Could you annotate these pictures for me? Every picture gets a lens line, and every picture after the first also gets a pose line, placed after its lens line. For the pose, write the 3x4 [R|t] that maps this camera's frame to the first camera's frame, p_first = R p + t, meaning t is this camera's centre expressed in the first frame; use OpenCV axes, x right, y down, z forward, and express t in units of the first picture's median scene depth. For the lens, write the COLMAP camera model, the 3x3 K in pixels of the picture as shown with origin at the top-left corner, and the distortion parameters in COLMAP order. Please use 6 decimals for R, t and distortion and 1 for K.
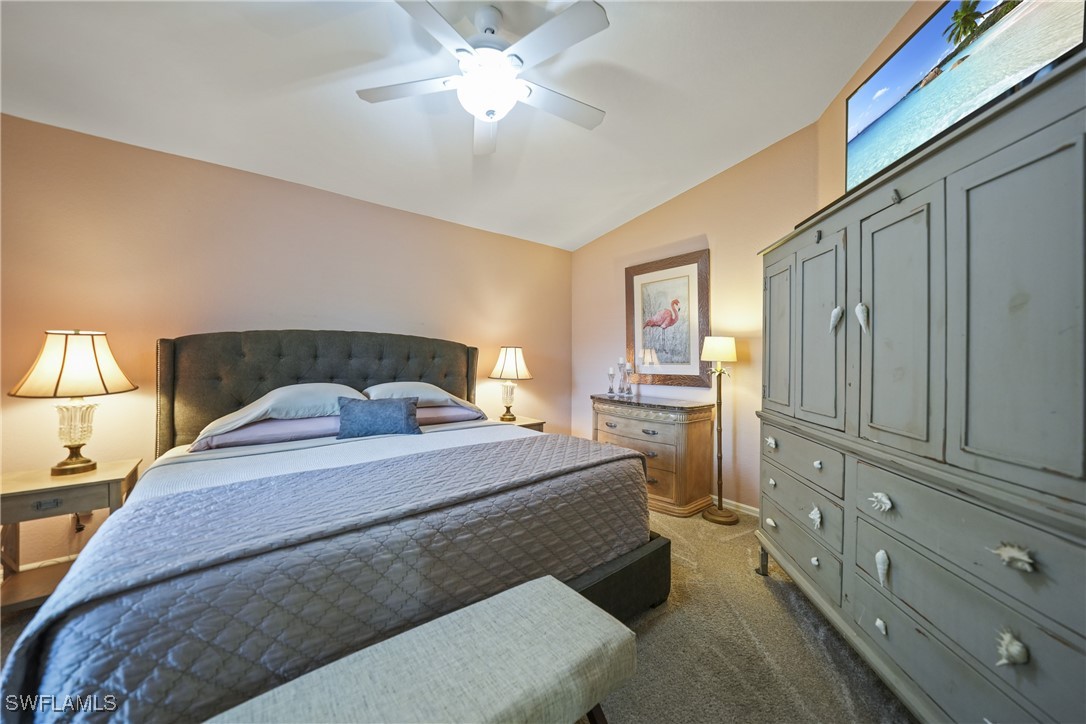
lens RADIAL K [[403.0, 0, 543.4], [0, 403.0, 366.2], [0, 0, 1]] dist [0.000119, 0.000202]
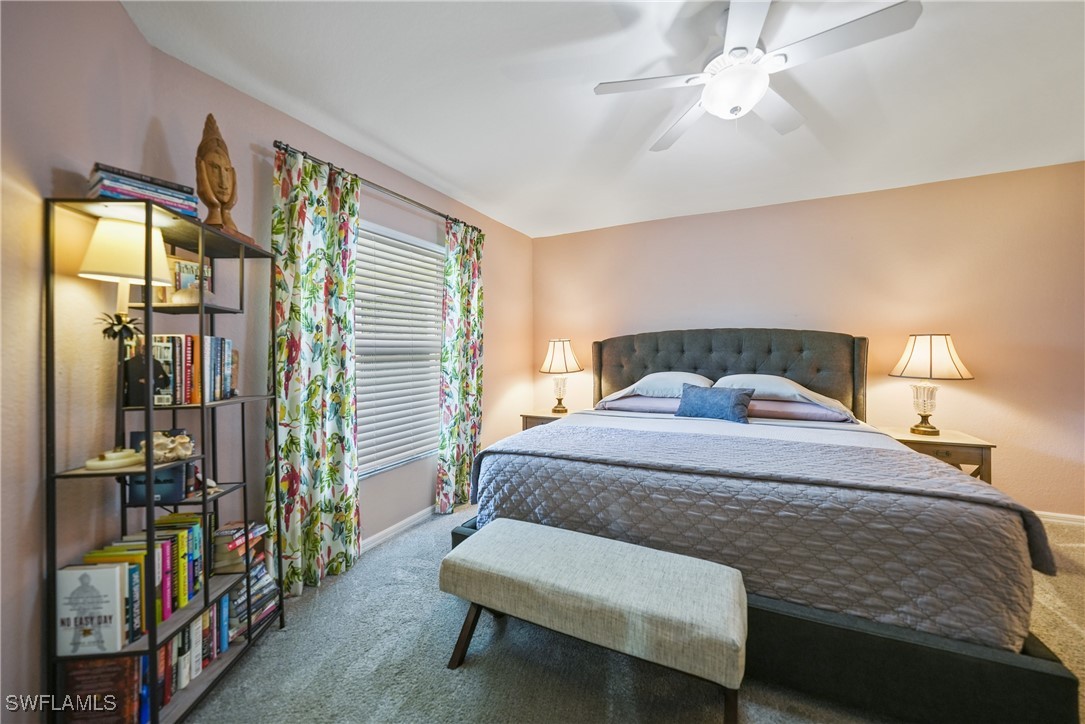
lens RADIAL K [[385.2, 0, 542.5], [0, 385.2, 362.0], [0, 0, 1]] dist [-0.000222, 0.000006]
pose [[0.433119, 0.010704, -0.901273, 0.386389], [-0.010467, 0.999922, 0.006845, 0.007805], [0.901276, 0.006468, 0.433197, 0.099539]]
